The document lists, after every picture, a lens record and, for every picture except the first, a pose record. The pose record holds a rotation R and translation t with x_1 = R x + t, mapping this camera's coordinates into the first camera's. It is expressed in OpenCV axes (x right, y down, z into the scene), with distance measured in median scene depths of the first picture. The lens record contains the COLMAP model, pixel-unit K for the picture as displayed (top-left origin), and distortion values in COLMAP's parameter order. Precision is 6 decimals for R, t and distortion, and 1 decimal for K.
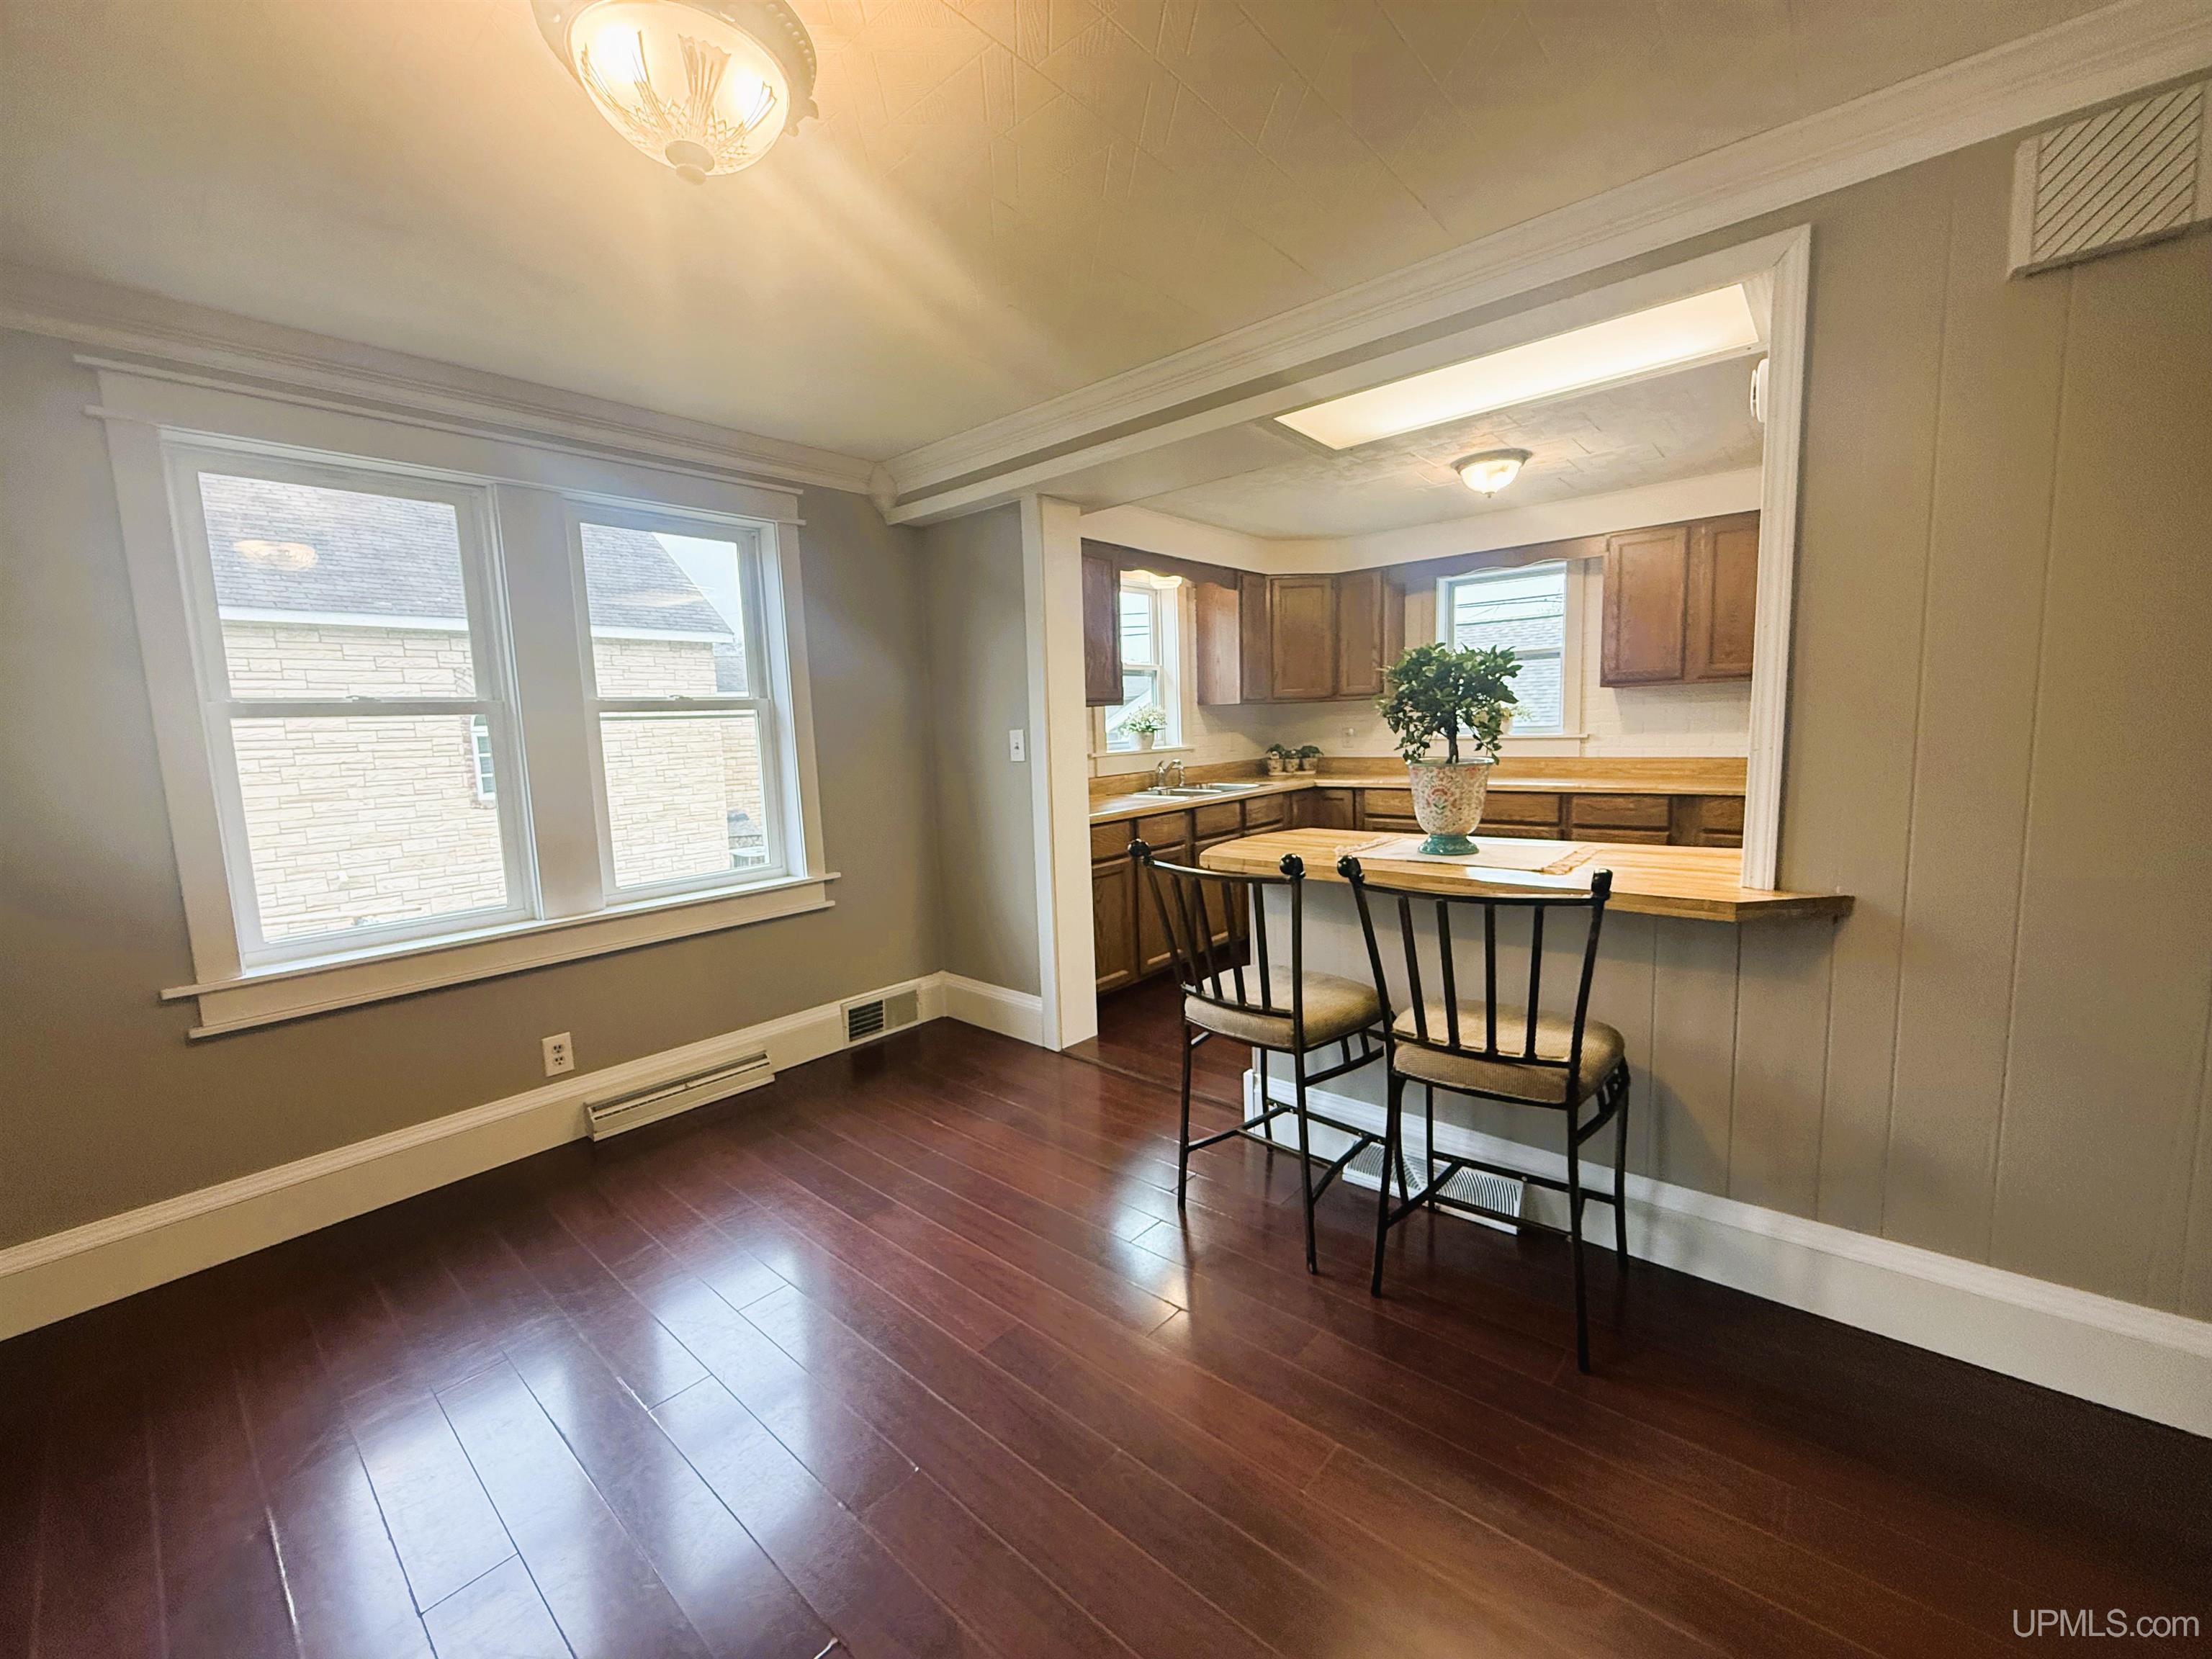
lens RADIAL K [[877.5, 0, 1099.6], [0, 877.5, 824.1], [0, 0, 1]] dist [-0.001852, -0.000341]
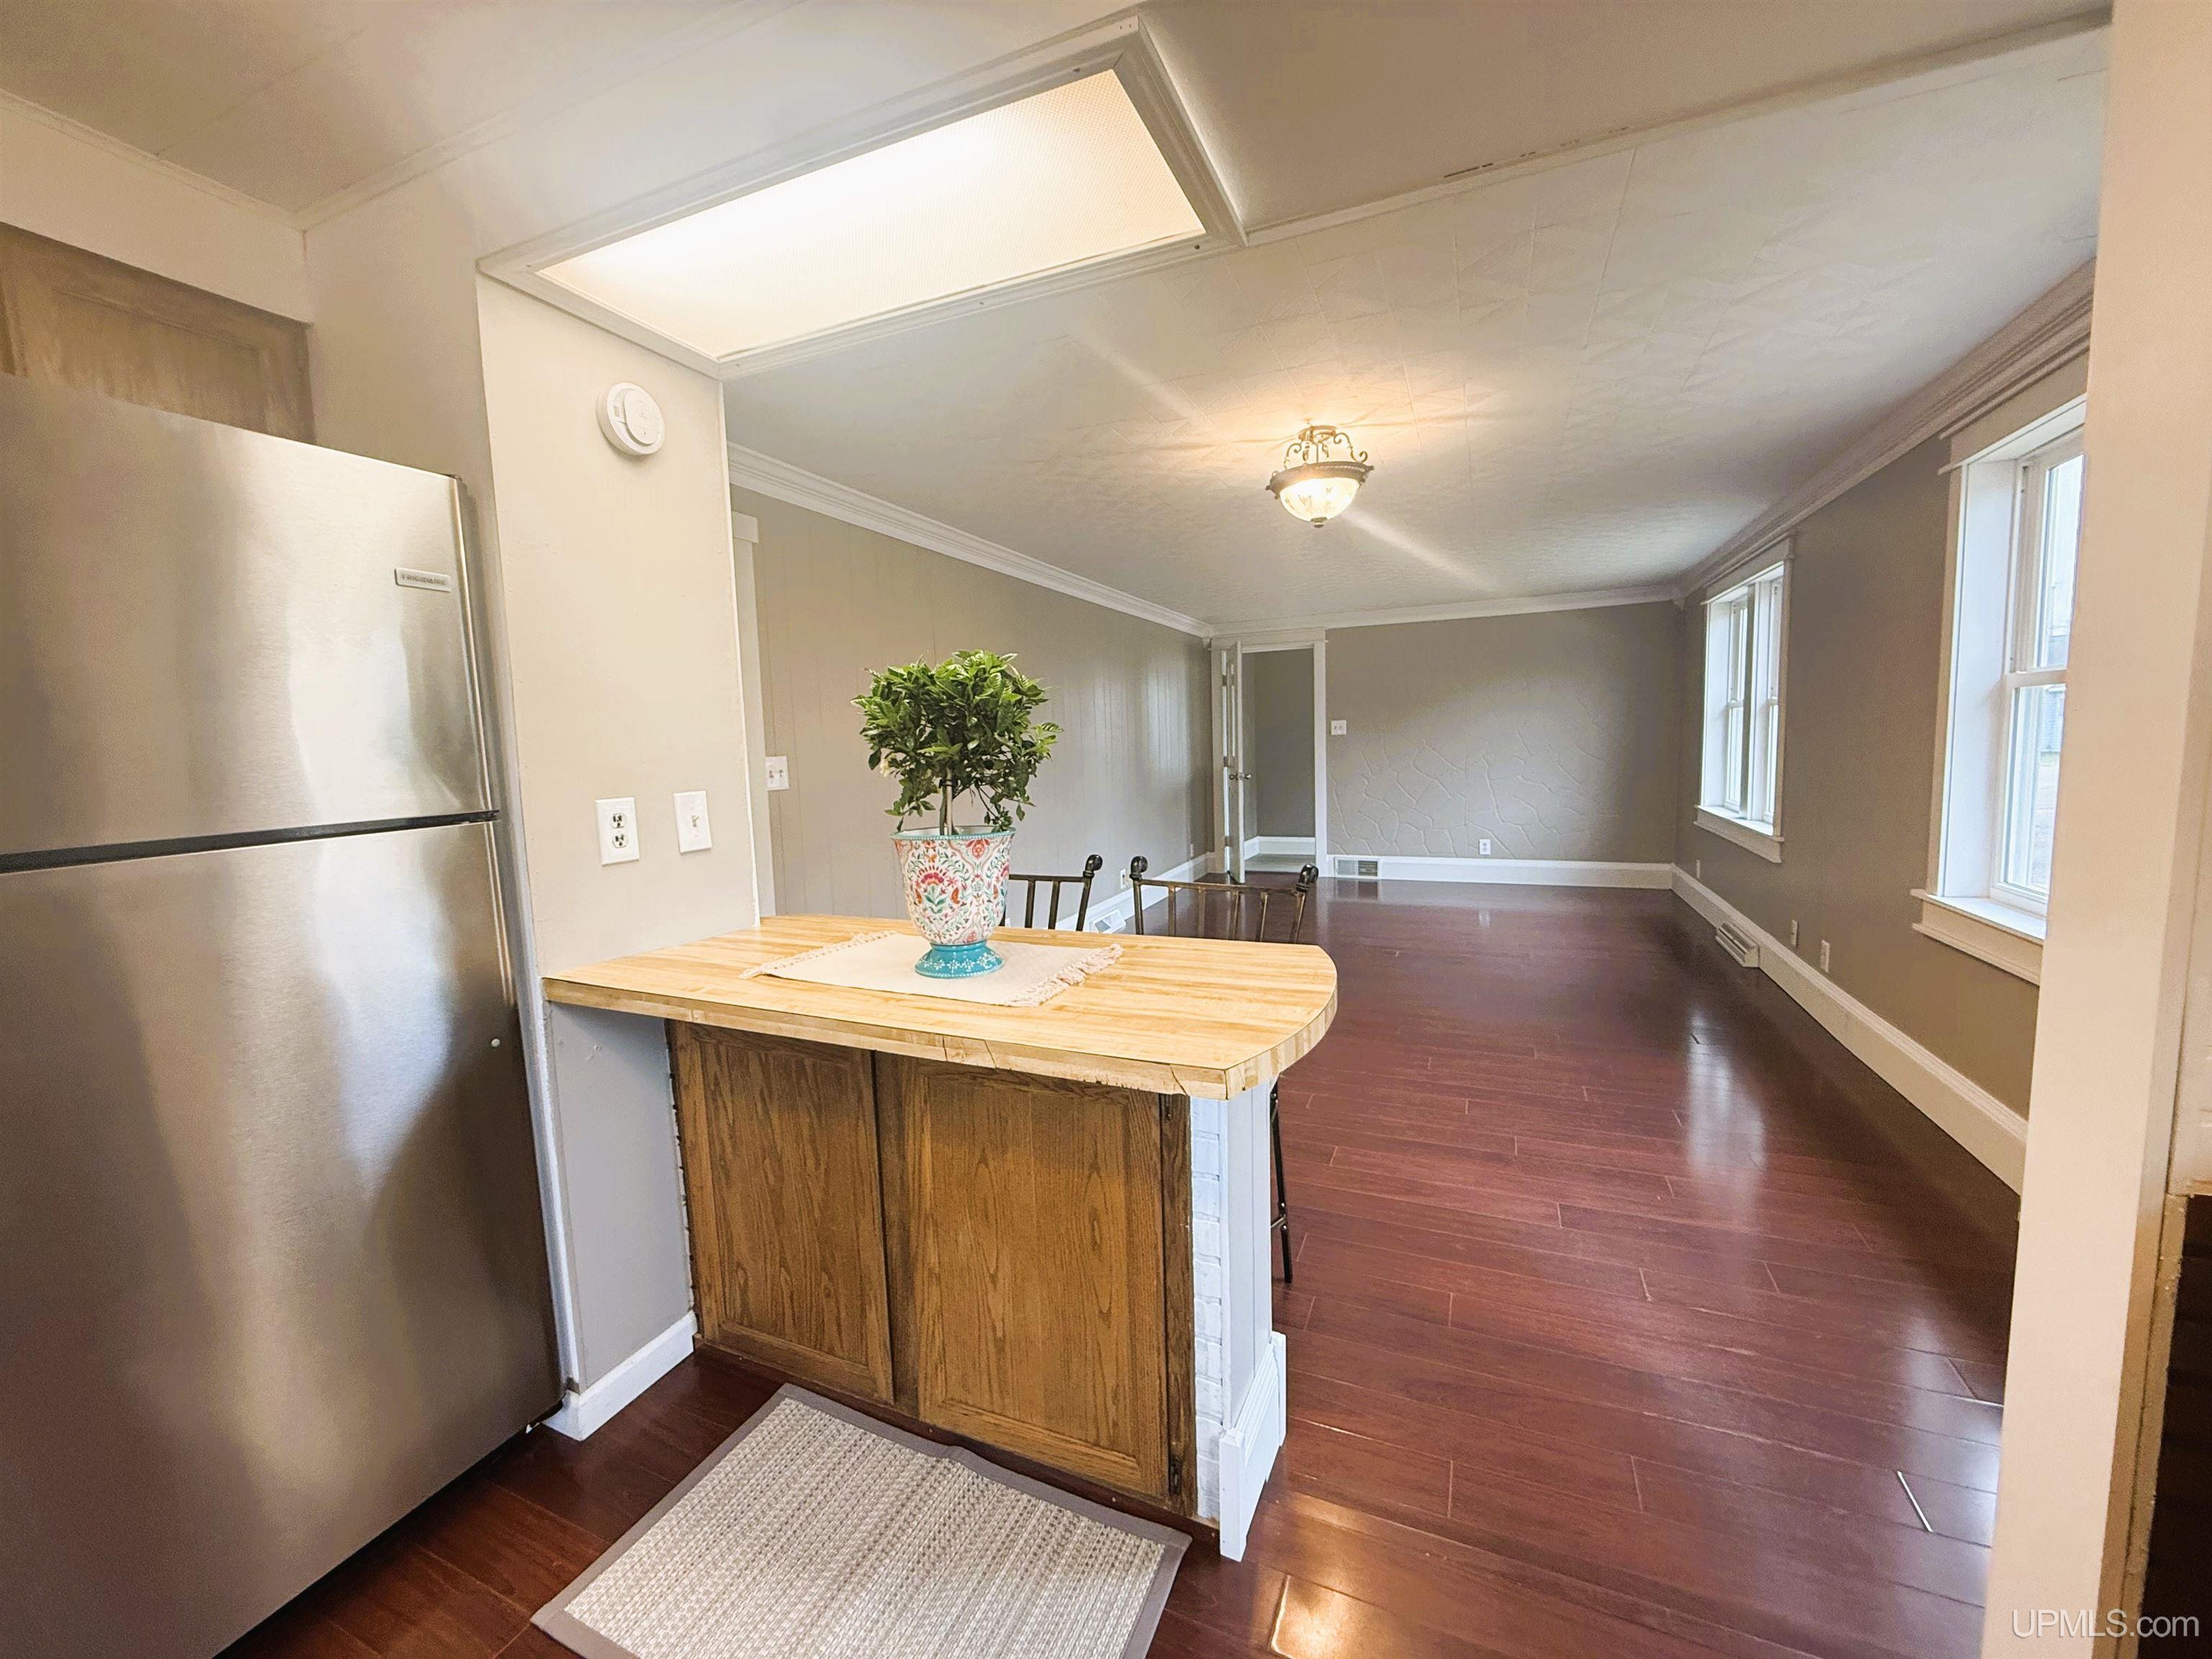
lens RADIAL K [[877.5, 0, 1099.4], [0, 877.5, 830.2], [0, 0, 1]] dist [-0.001852, -0.000341]
pose [[-0.953509, 0.093264, -0.286569, 0.272965], [0.029333, 0.975115, 0.219752, -0.121279], [0.299933, 0.201129, -0.932517, 0.929478]]
